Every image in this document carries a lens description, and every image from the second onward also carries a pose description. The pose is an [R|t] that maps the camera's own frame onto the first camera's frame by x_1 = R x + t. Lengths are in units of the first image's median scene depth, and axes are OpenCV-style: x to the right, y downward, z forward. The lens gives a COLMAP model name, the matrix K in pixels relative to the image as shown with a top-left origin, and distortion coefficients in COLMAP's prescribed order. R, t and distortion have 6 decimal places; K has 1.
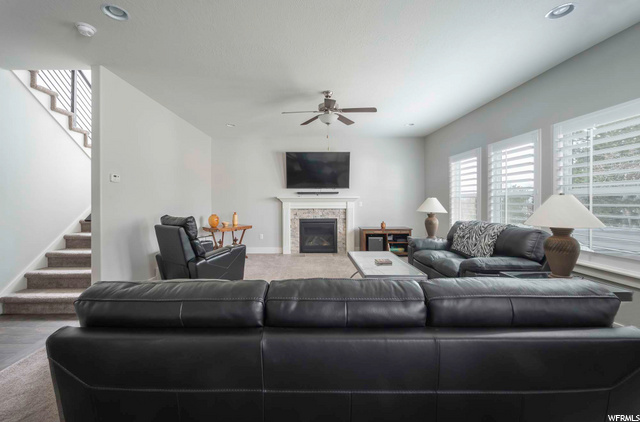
lens RADIAL K [[262.7, 0, 302.6], [0, 262.7, 201.6], [0, 0, 1]] dist [0.002864, -0.000231]
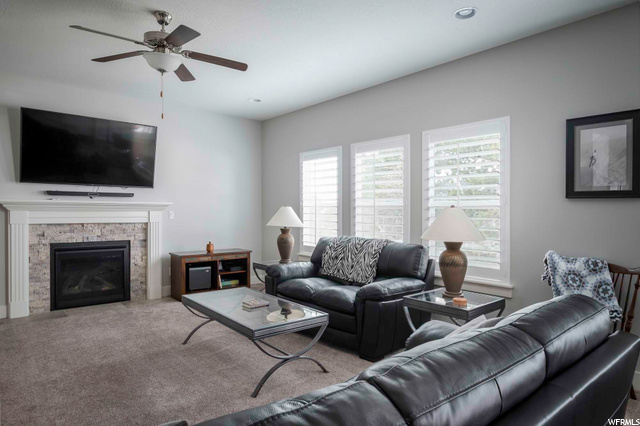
lens RADIAL K [[390.1, 0, 317.4], [0, 390.1, 210.9], [0, 0, 1]] dist [0.006032, -0.005162]
pose [[0.761906, 0.009668, 0.647615, -0.119357], [-0.010288, 0.999943, -0.002824, -0.000848], [-0.647606, -0.004511, 0.761962, 0.100479]]
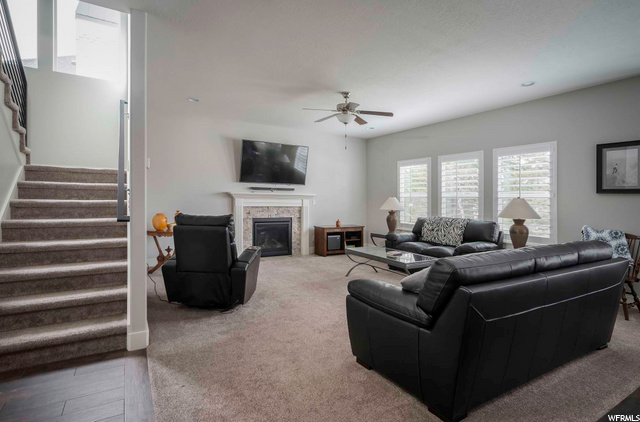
lens RADIAL K [[323.5, 0, 309.7], [0, 323.5, 196.4], [0, 0, 1]] dist [-0.005466, 0.001648]
pose [[0.866894, 0.020741, 0.498061, -0.416879], [-0.017468, 0.999784, -0.011232, 0.002991], [-0.498187, 0.001037, 0.867069, -0.013867]]
